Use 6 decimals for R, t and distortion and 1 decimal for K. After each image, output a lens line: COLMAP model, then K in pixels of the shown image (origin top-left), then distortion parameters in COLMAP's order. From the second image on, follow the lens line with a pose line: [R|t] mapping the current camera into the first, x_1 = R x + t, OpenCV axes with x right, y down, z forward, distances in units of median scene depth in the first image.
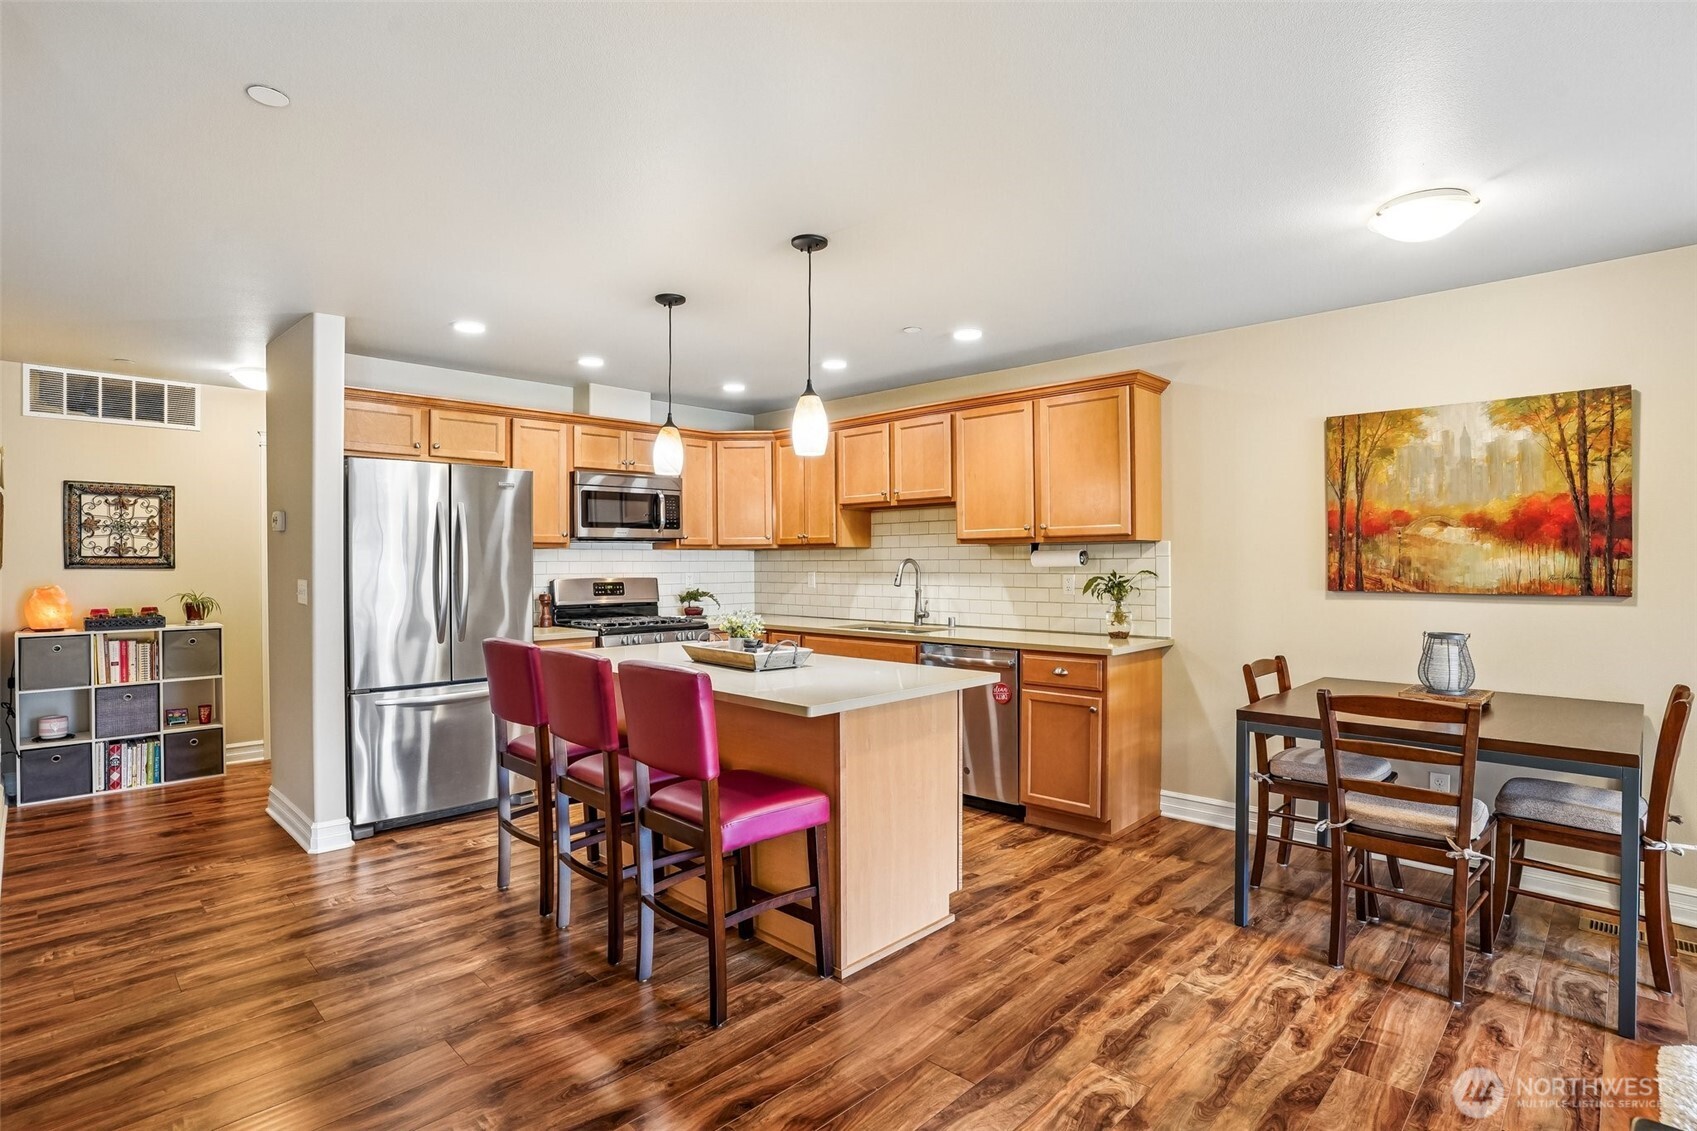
lens RADIAL K [[841.9, 0, 838.0], [0, 841.9, 561.4], [0, 0, 1]] dist [-0.070802, 0.030518]
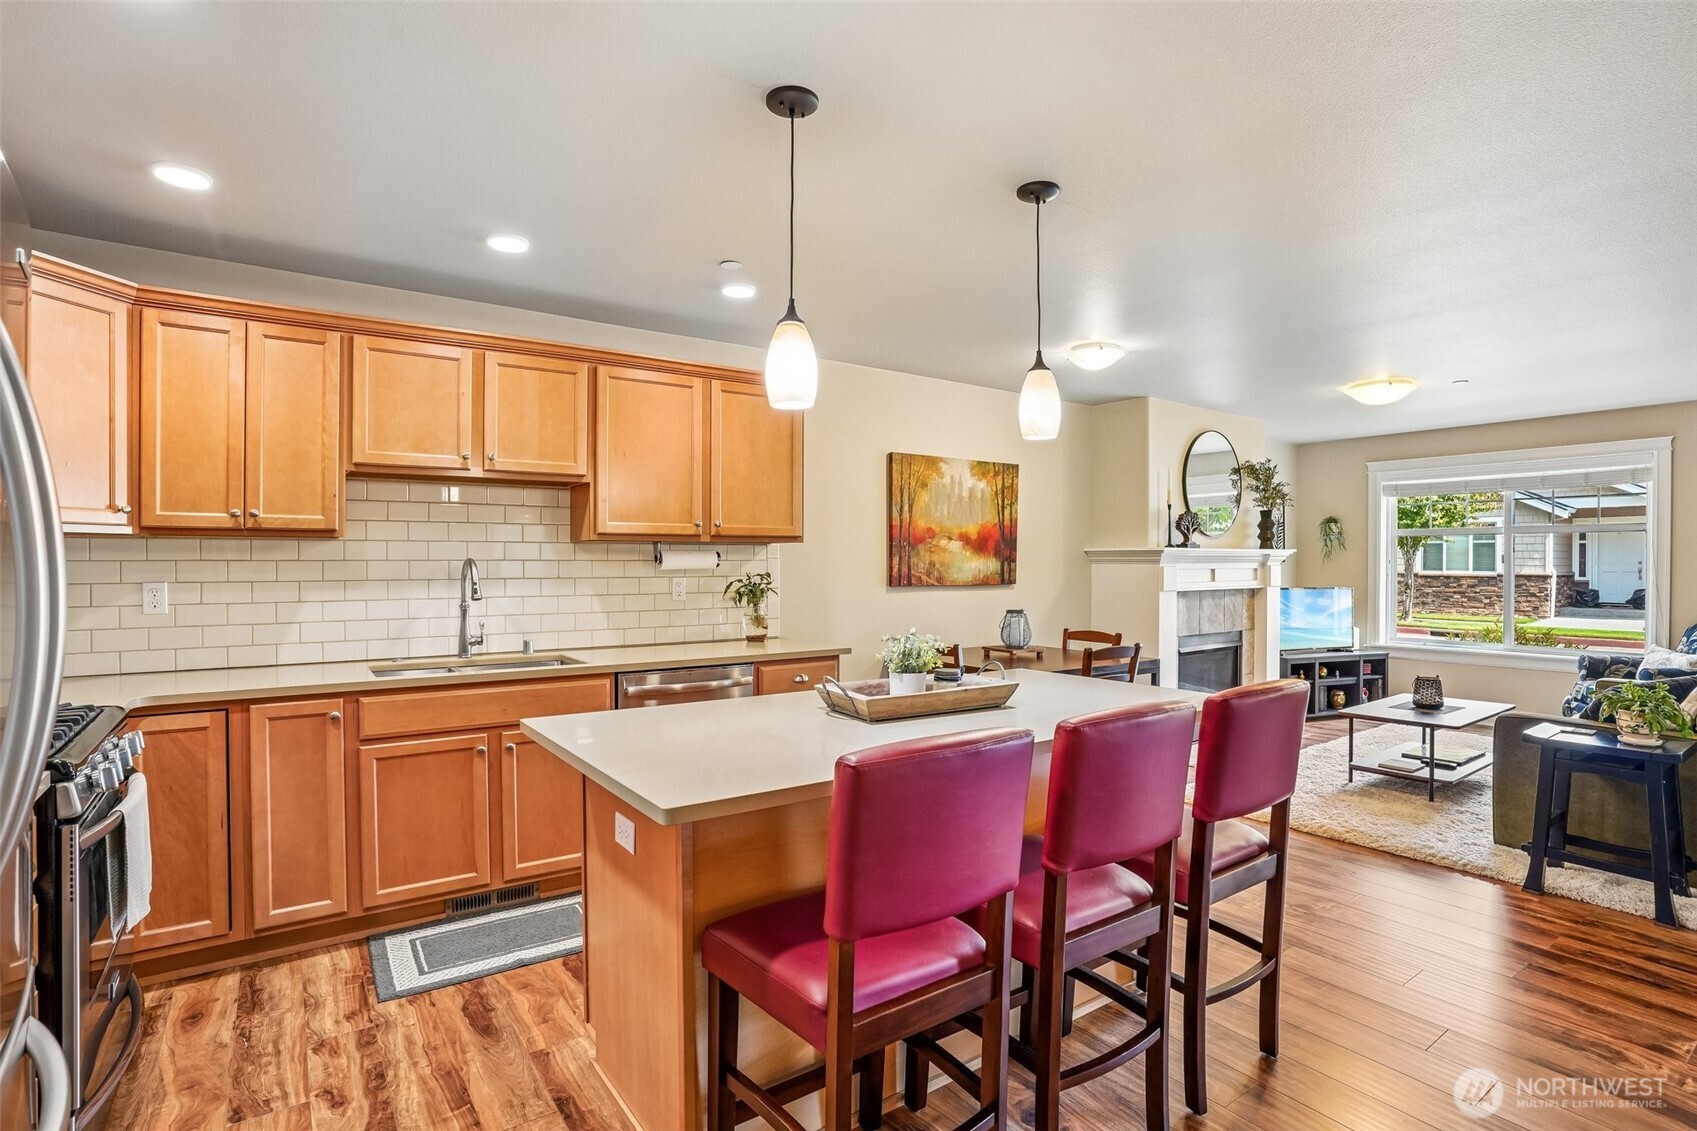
lens RADIAL K [[841.9, 0, 887.4], [0, 841.9, 561.2], [0, 0, 1]] dist [-0.070802, 0.030518]
pose [[0.156384, 0.005744, 0.987680, -0.698749], [0.000324, 0.999983, -0.005867, 0.003923], [-0.987696, 0.001237, 0.156379, 0.780919]]
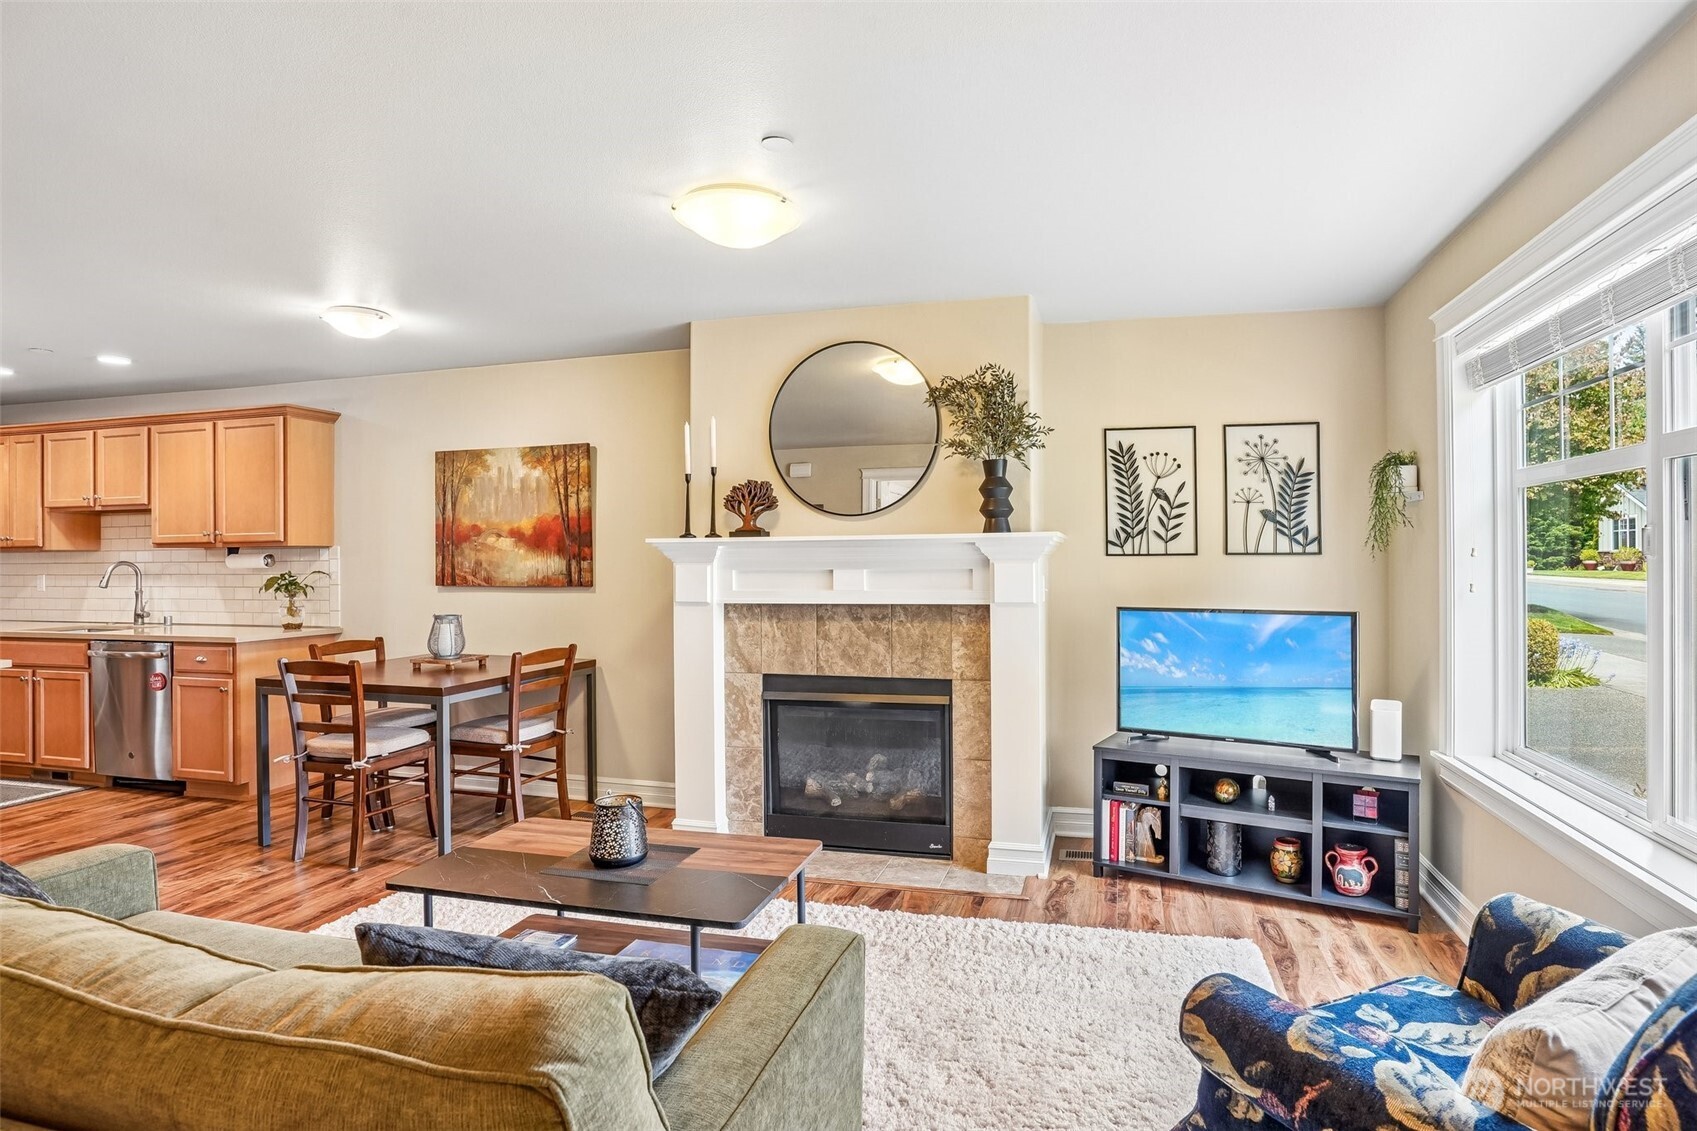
lens RADIAL K [[841.9, 0, 870.6], [0, 841.9, 555.1], [0, 0, 1]] dist [-0.070802, 0.030518]
pose [[0.865220, 0.003039, 0.501383, 0.521582], [0.002742, 0.999938, -0.010791, 0.003299], [-0.501385, 0.010712, 0.865158, -0.454400]]
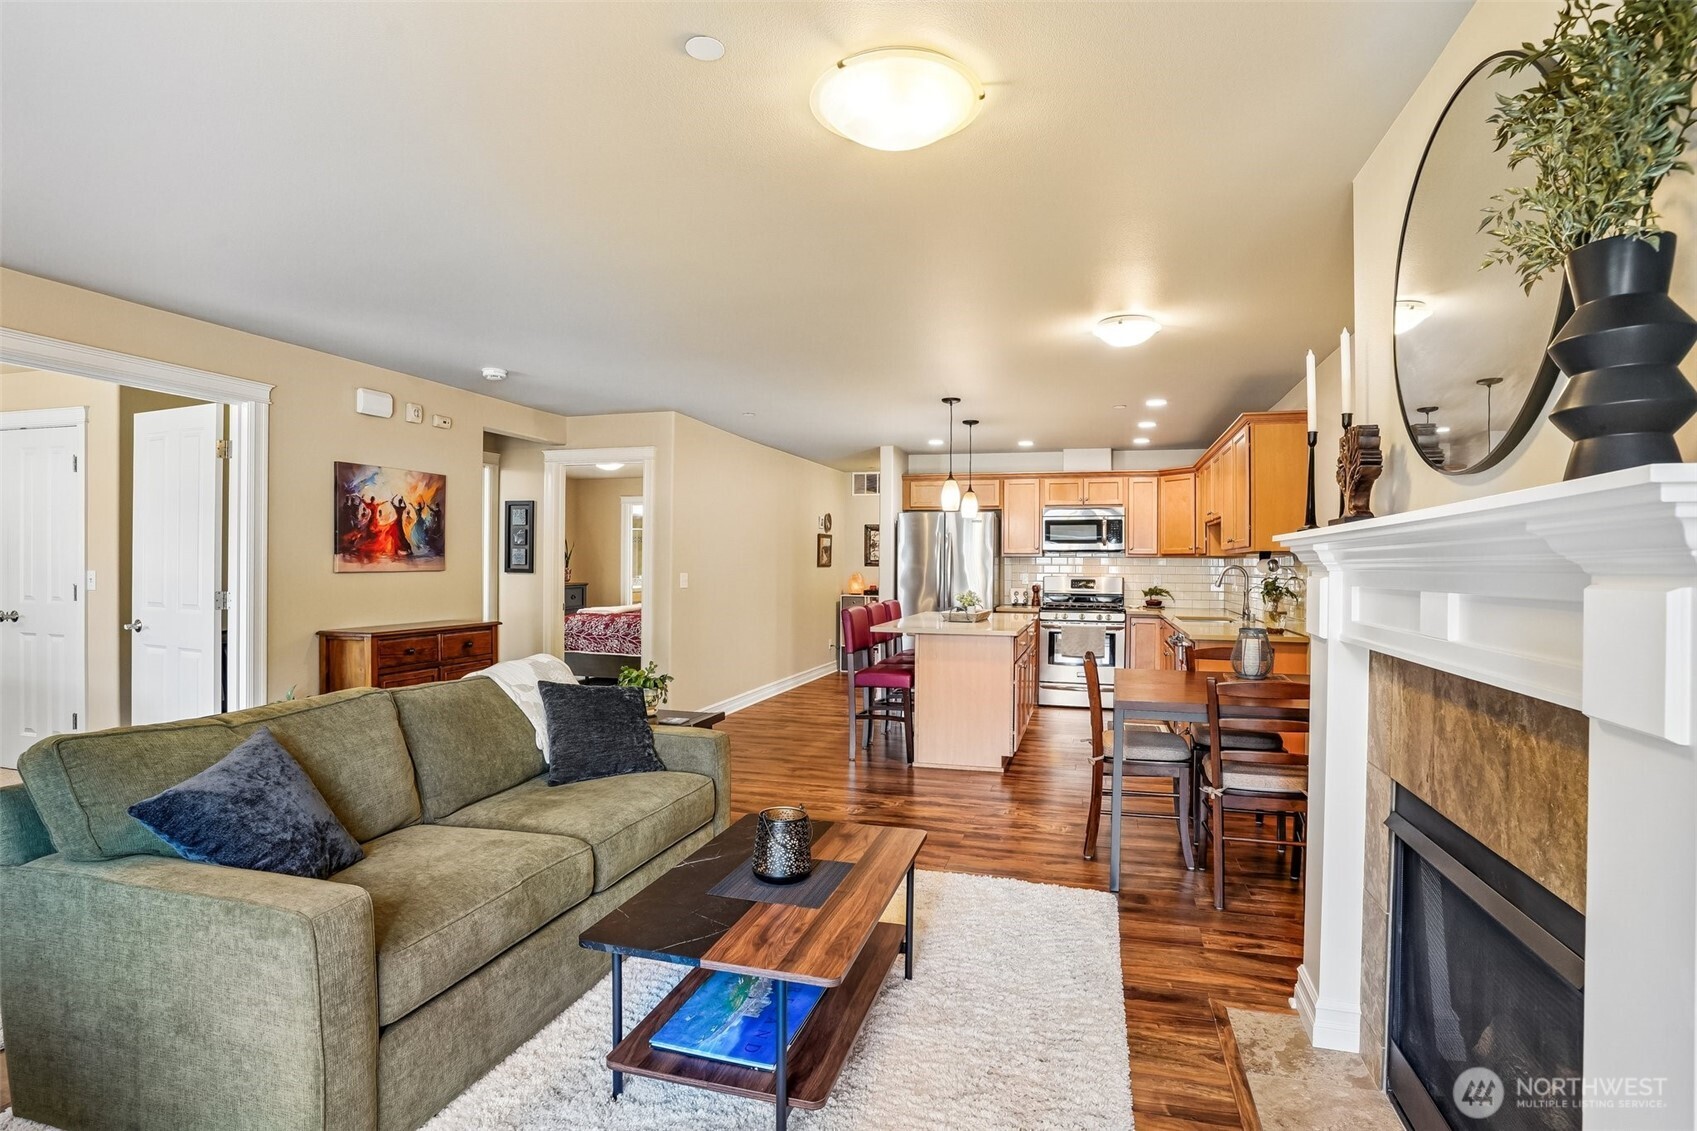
lens RADIAL K [[841.9, 0, 908.0], [0, 841.9, 562.6], [0, 0, 1]] dist [-0.070802, 0.030518]
pose [[0.514245, 0.006661, -0.857617, 1.215792], [-0.011766, 0.999931, 0.000711, -0.003586], [0.857562, 0.009725, 0.514288, -0.063697]]
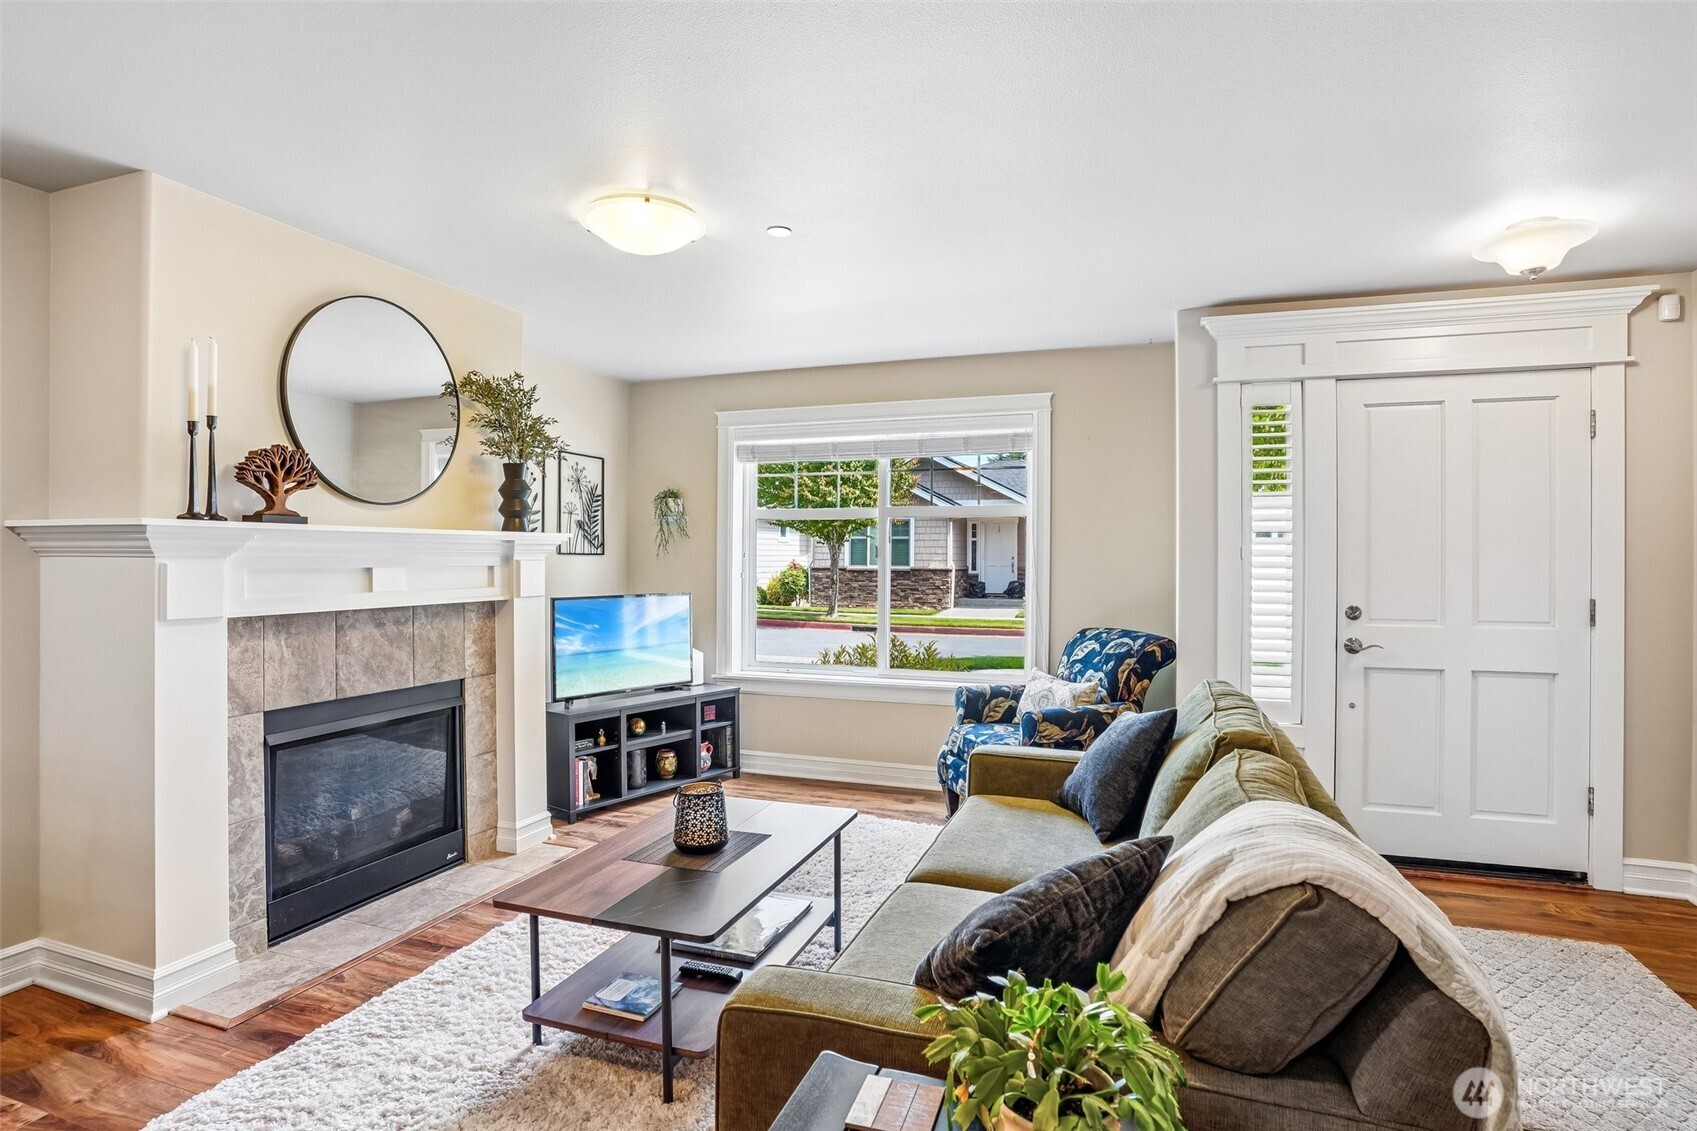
lens RADIAL K [[841.9, 0, 882.0], [0, 841.9, 558.8], [0, 0, 1]] dist [-0.070802, 0.030518]
pose [[-0.425179, 0.001886, 0.905107, 0.040544], [0.000168, 0.999998, -0.002005, 0.002641], [-0.905109, -0.000700, -0.425178, 0.303582]]
